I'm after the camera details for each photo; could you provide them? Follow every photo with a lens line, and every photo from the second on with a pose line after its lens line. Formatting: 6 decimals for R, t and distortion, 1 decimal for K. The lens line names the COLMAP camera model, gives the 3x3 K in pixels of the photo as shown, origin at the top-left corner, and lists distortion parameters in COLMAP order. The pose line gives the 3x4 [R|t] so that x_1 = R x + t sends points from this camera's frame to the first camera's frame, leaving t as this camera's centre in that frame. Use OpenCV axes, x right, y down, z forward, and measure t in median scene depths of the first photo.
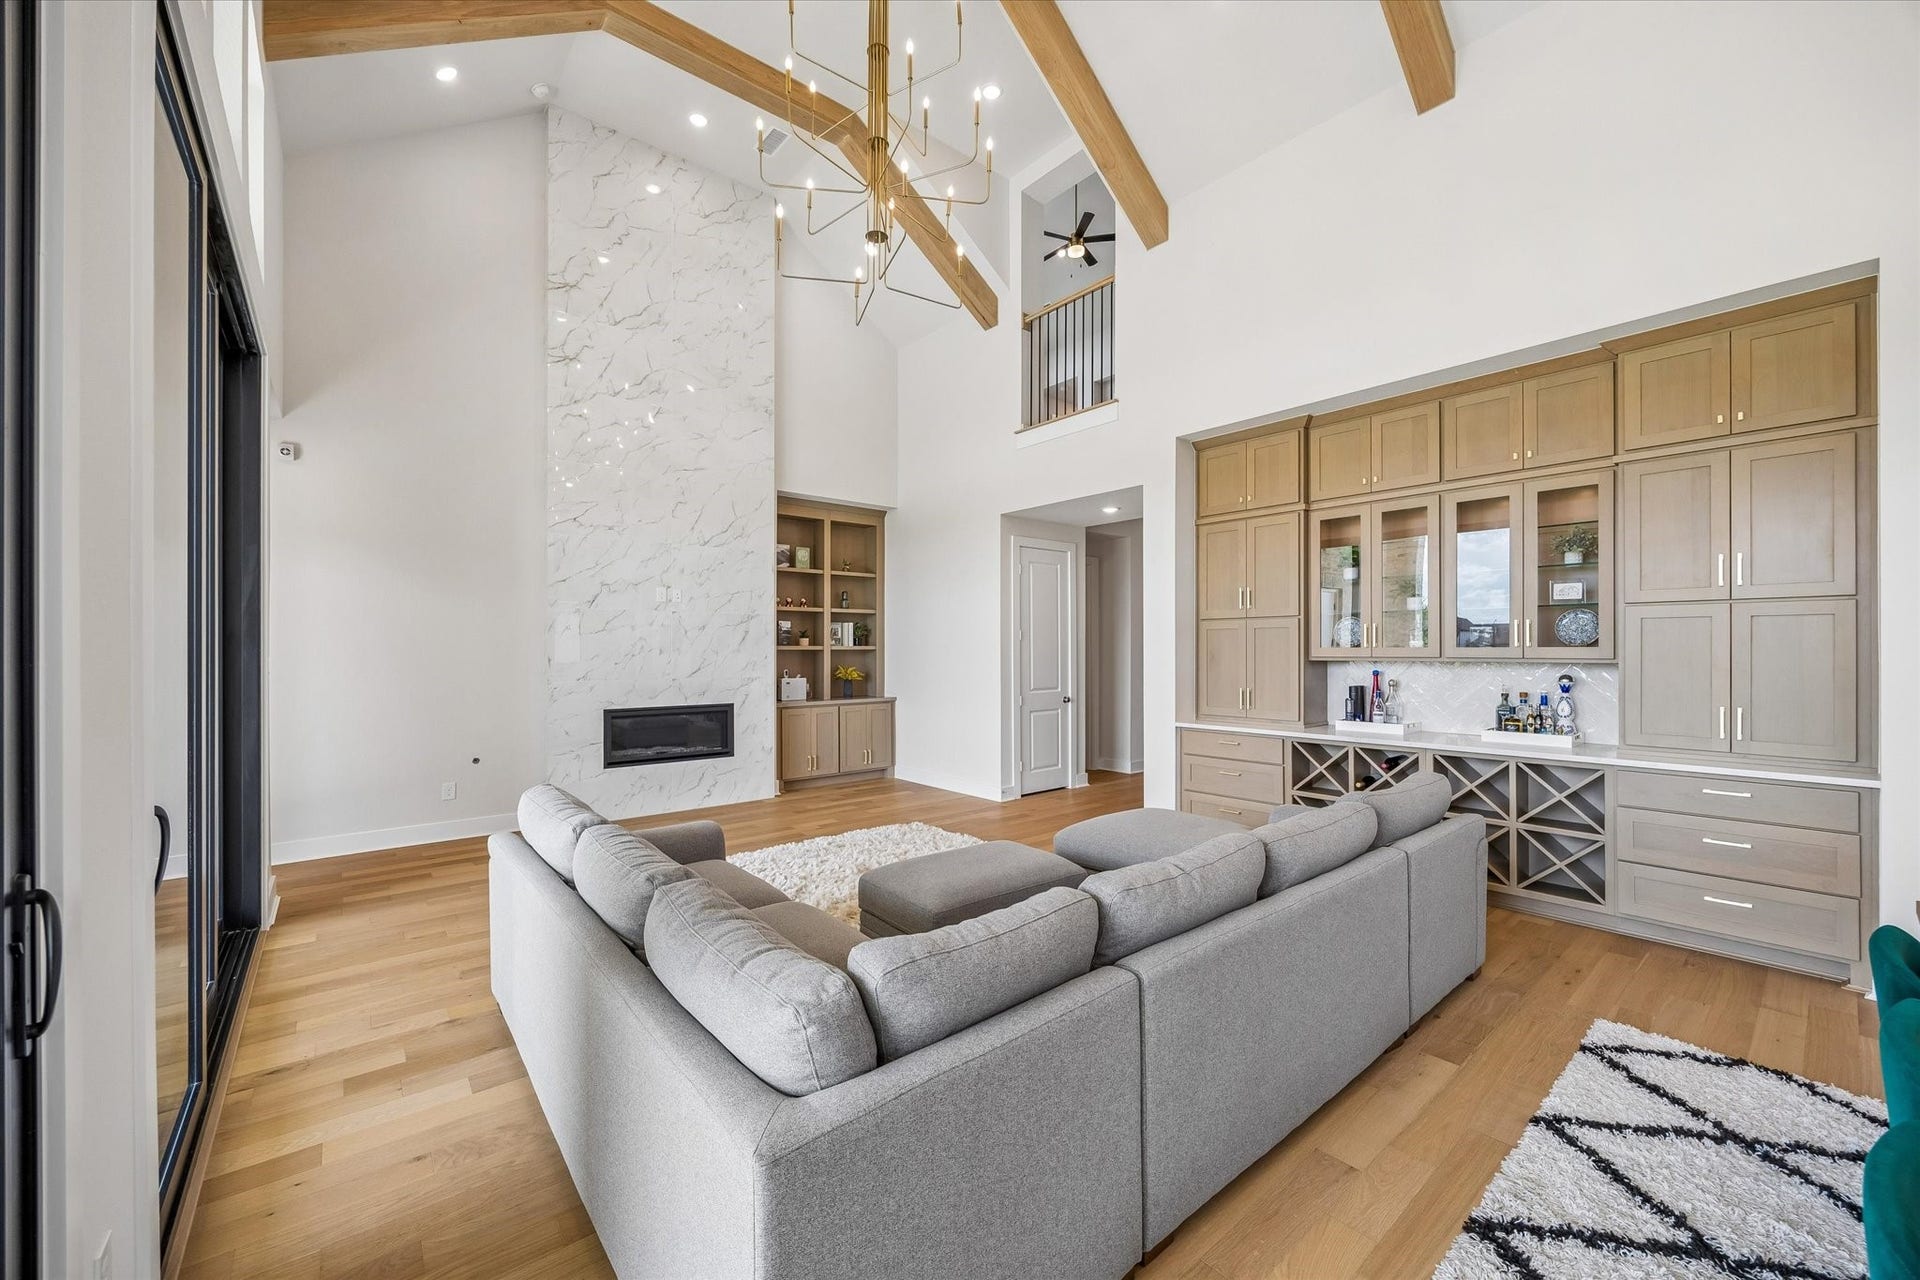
lens RADIAL K [[742.2, 0, 963.8], [0, 742.2, 647.6], [0, 0, 1]] dist [-0.000221, 0.000026]
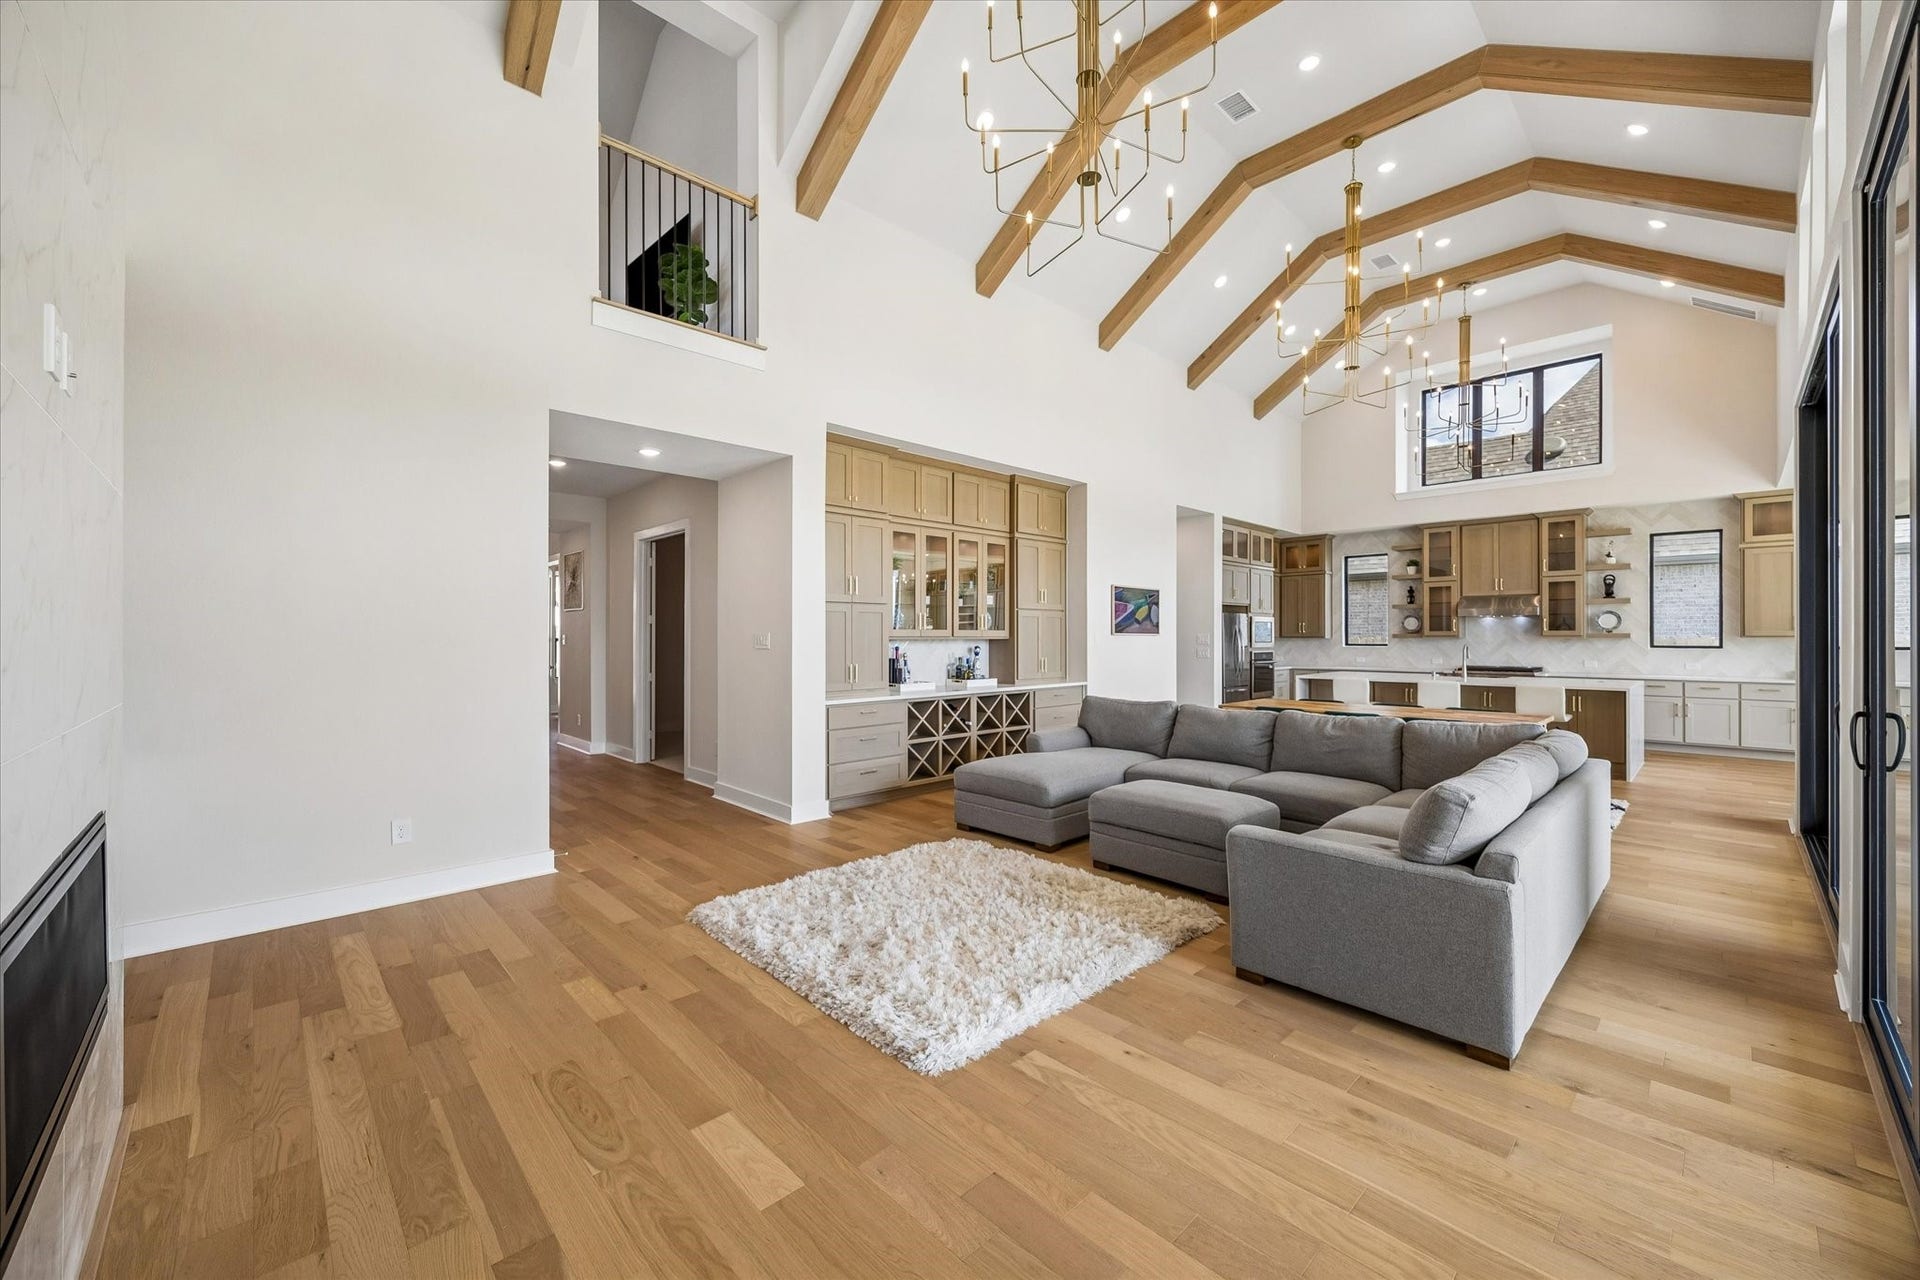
lens RADIAL K [[742.2, 0, 956.8], [0, 742.2, 634.7], [0, 0, 1]] dist [-0.000221, 0.000026]
pose [[-0.064153, 0.009043, 0.997899, -0.923741], [0.000542, 0.999959, -0.009027, 0.024136], [-0.997940, -0.000038, -0.064156, 1.097539]]
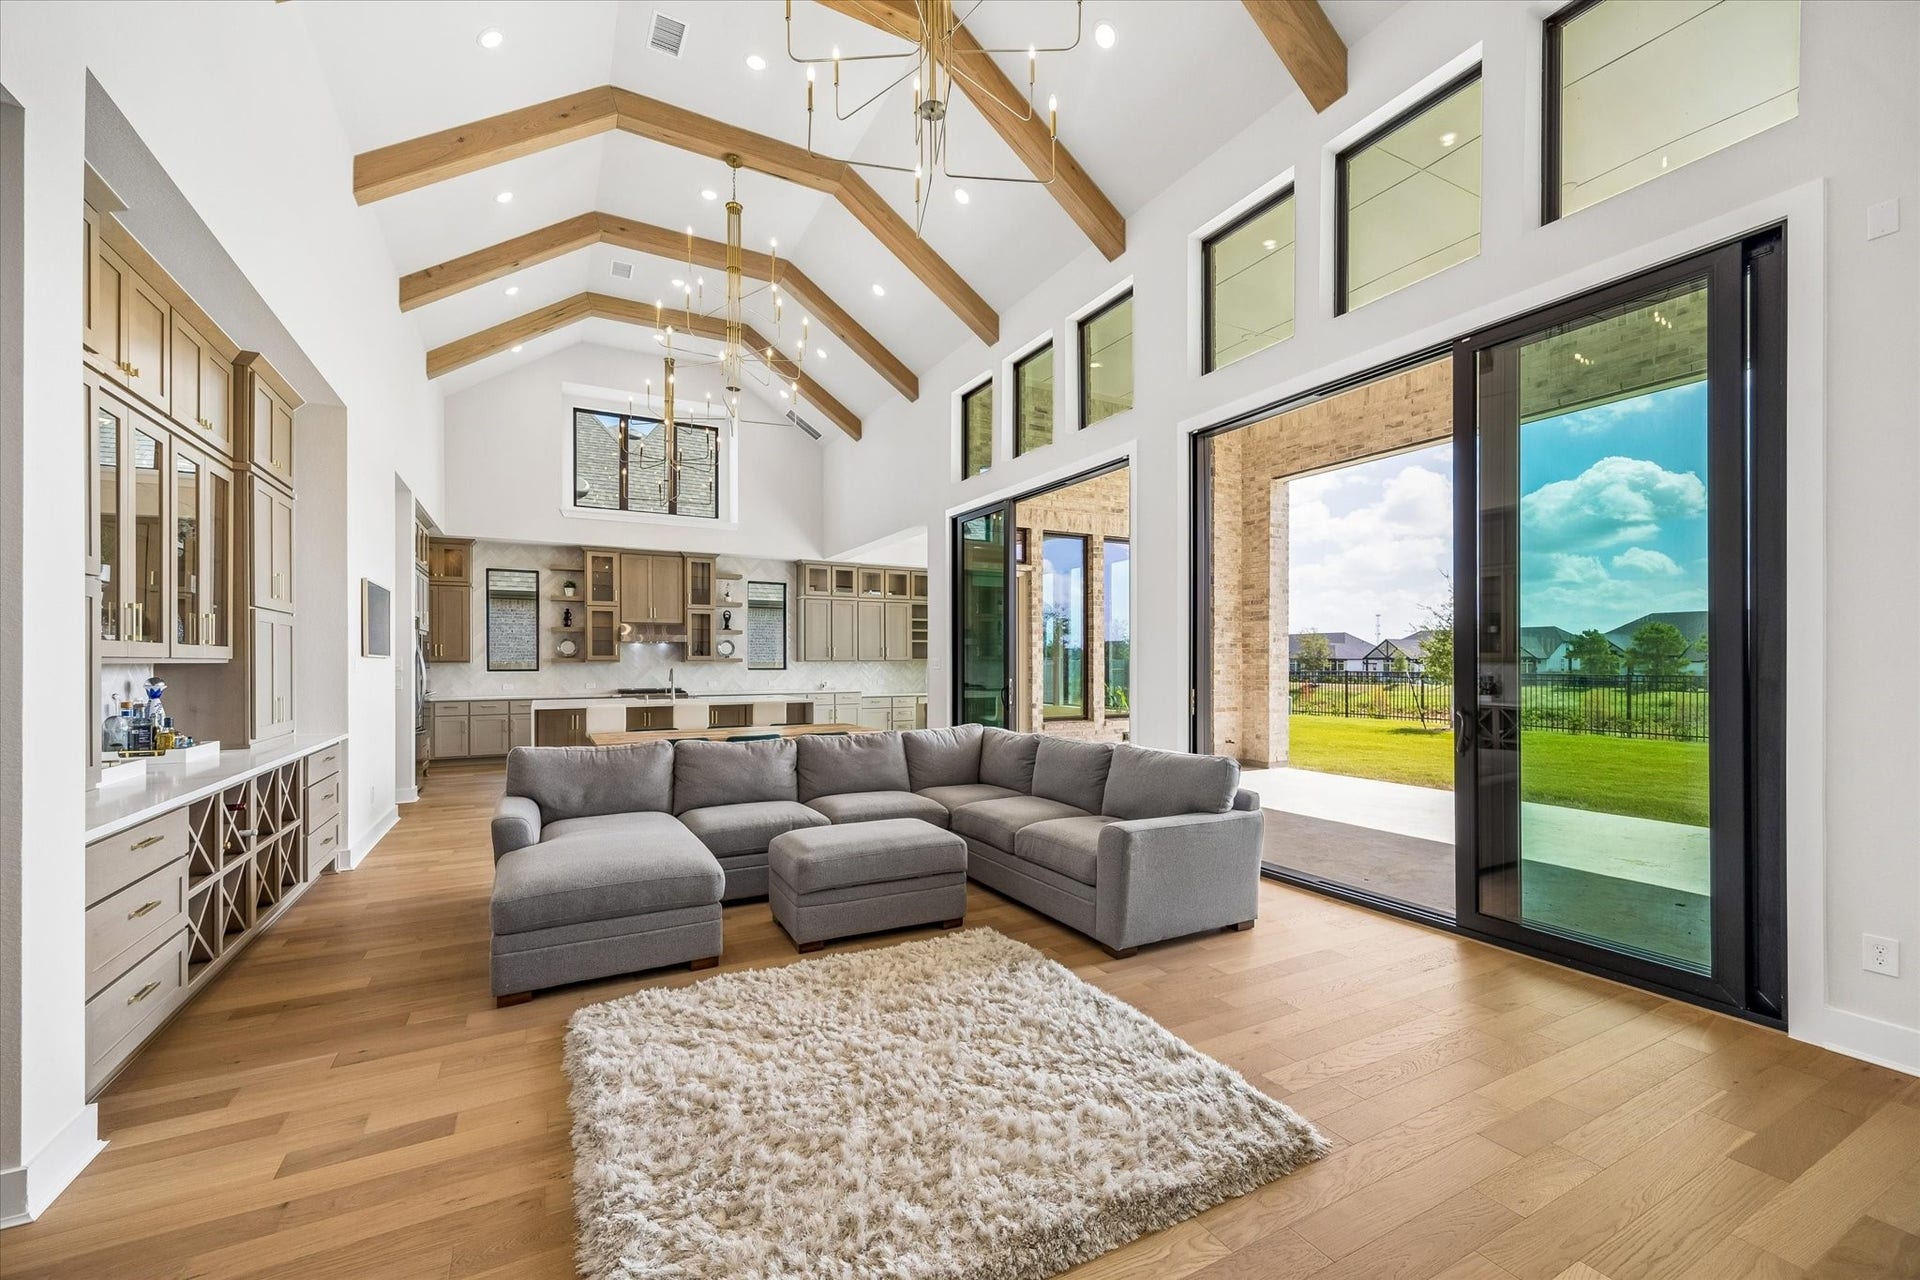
lens RADIAL K [[774.3, 0, 960.0], [0, 774.3, 665.1], [0, 0, 1]] dist [0.003330, -0.000232]
pose [[-0.979807, 0.005242, 0.199878, -0.248592], [0.005934, 0.999978, 0.002863, 0.022763], [-0.199858, 0.003992, -0.979817, 1.627010]]
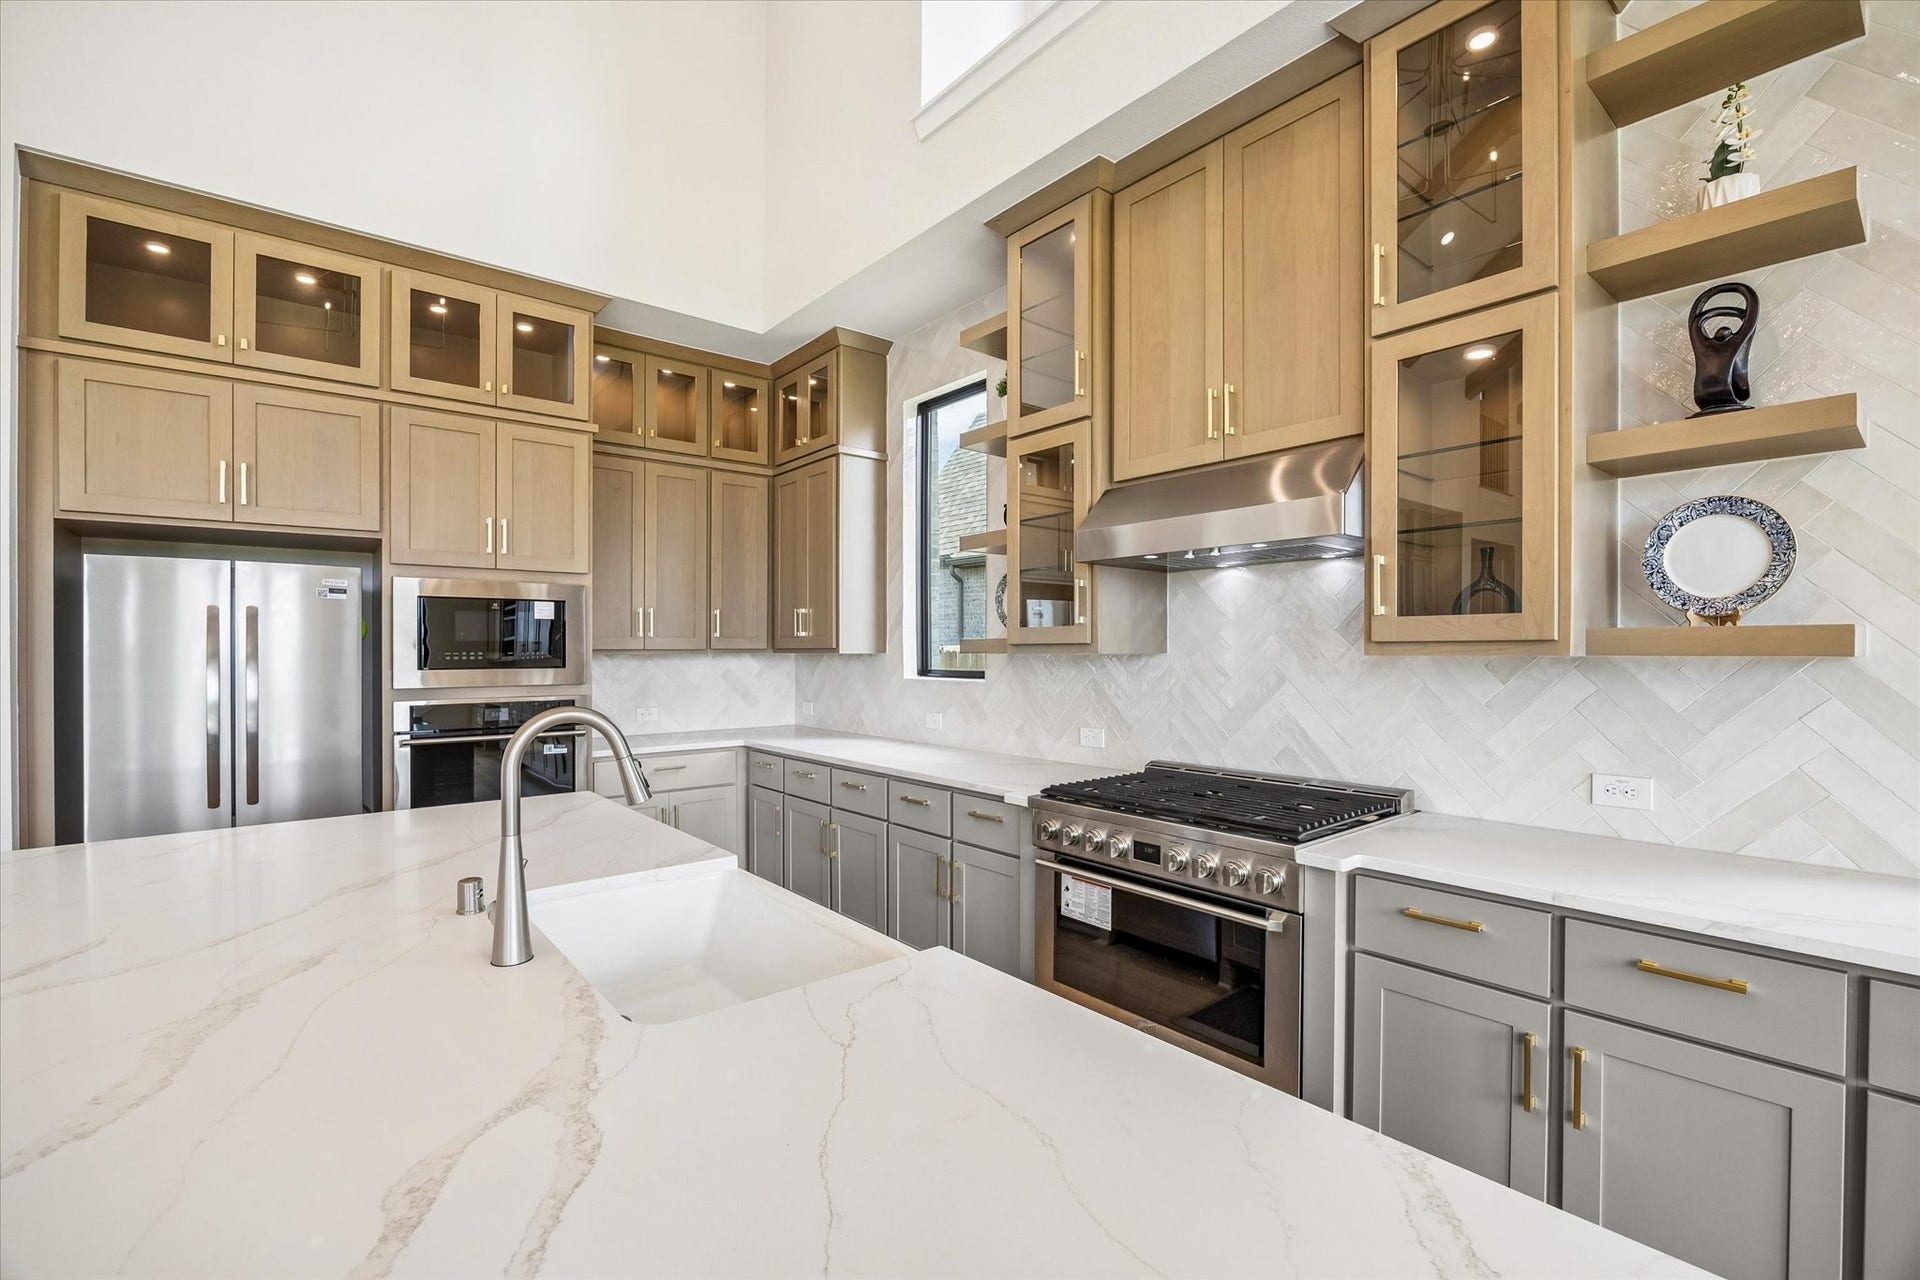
lens RADIAL K [[811.6, 0, 967.9], [0, 811.6, 666.0], [0, 0, 1]] dist [-0.016970, 0.000871]
pose [[0.003720, -0.014187, 0.999892, 0.744762], [0.000573, 0.999899, 0.014185, 0.014158], [-0.999993, 0.000520, 0.003727, -0.597614]]
